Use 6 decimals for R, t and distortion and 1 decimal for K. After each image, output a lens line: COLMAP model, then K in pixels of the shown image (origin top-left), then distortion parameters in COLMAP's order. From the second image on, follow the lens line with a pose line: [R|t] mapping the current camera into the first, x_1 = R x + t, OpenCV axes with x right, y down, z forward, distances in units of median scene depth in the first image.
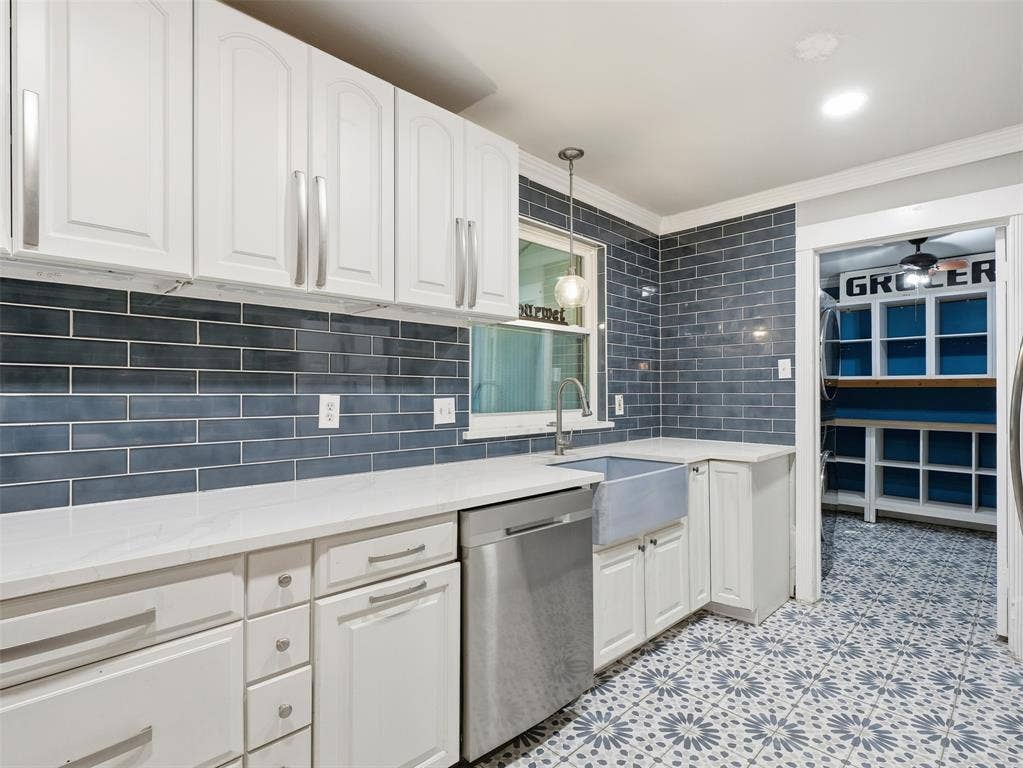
lens RADIAL K [[520.2, 0, 503.8], [0, 520.2, 399.4], [0, 0, 1]] dist [-0.002470, -0.000698]
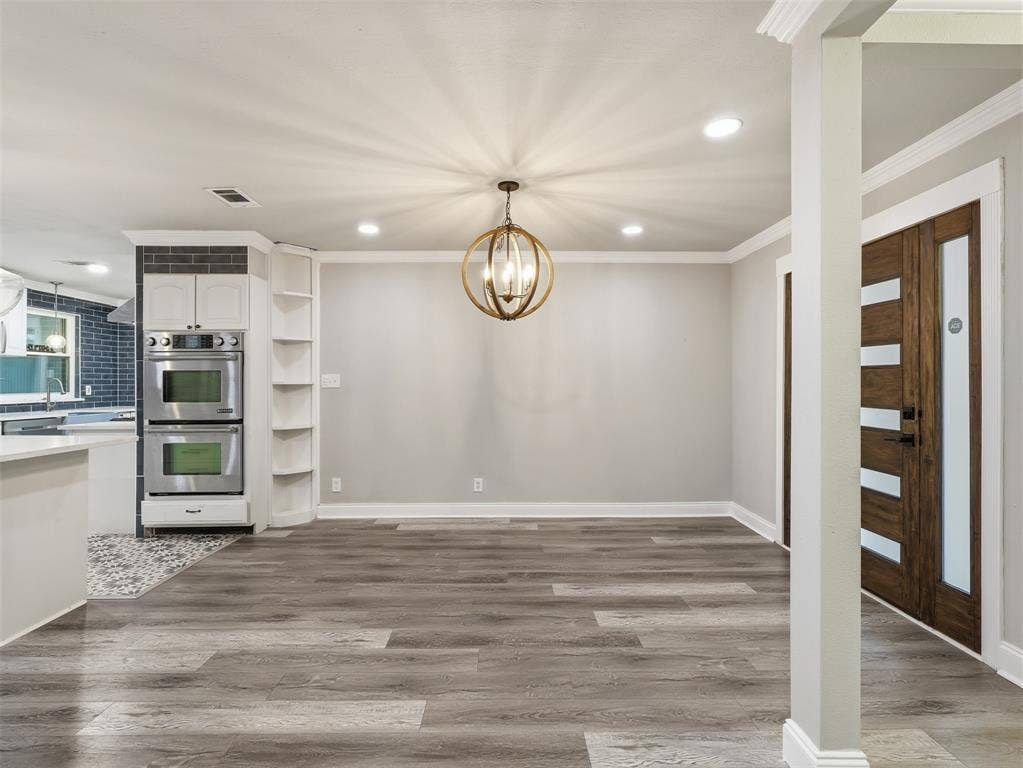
lens RADIAL K [[520.2, 0, 512.9], [0, 520.2, 375.8], [0, 0, 1]] dist [-0.002470, -0.000698]
pose [[0.689747, 0.010584, 0.723973, -0.115228], [0.006593, 0.999760, -0.020897, 0.007362], [-0.724020, 0.019187, 0.689512, -1.711036]]
